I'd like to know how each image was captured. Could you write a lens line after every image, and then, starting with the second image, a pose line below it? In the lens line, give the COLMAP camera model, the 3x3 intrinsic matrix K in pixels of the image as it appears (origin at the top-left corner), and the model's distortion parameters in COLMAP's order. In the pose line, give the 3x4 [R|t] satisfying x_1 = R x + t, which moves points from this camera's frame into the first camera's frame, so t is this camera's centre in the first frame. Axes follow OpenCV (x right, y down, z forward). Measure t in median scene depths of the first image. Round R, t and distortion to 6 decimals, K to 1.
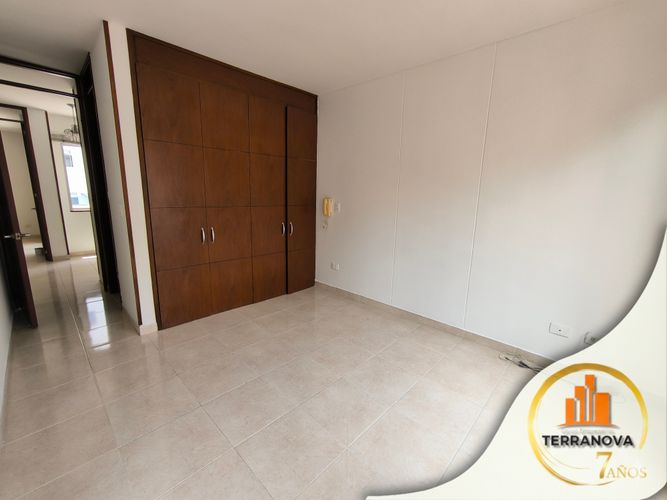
lens RADIAL K [[285.2, 0, 333.5], [0, 285.2, 250.0], [0, 0, 1]] dist [-0.001893, 0.001294]
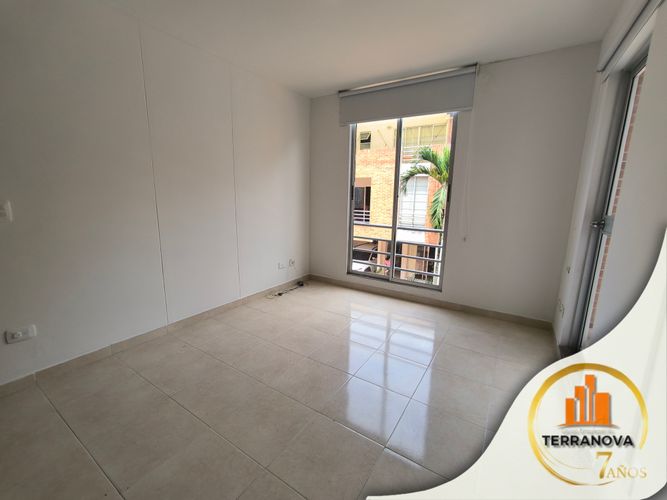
lens RADIAL K [[285.2, 0, 333.5], [0, 285.2, 250.0], [0, 0, 1]] dist [-0.001893, 0.001294]
pose [[-0.165903, -0.222489, 0.960716, -0.643487], [0.183035, 0.950341, 0.251694, -0.127681], [-0.969007, 0.217601, -0.116941, 0.659458]]
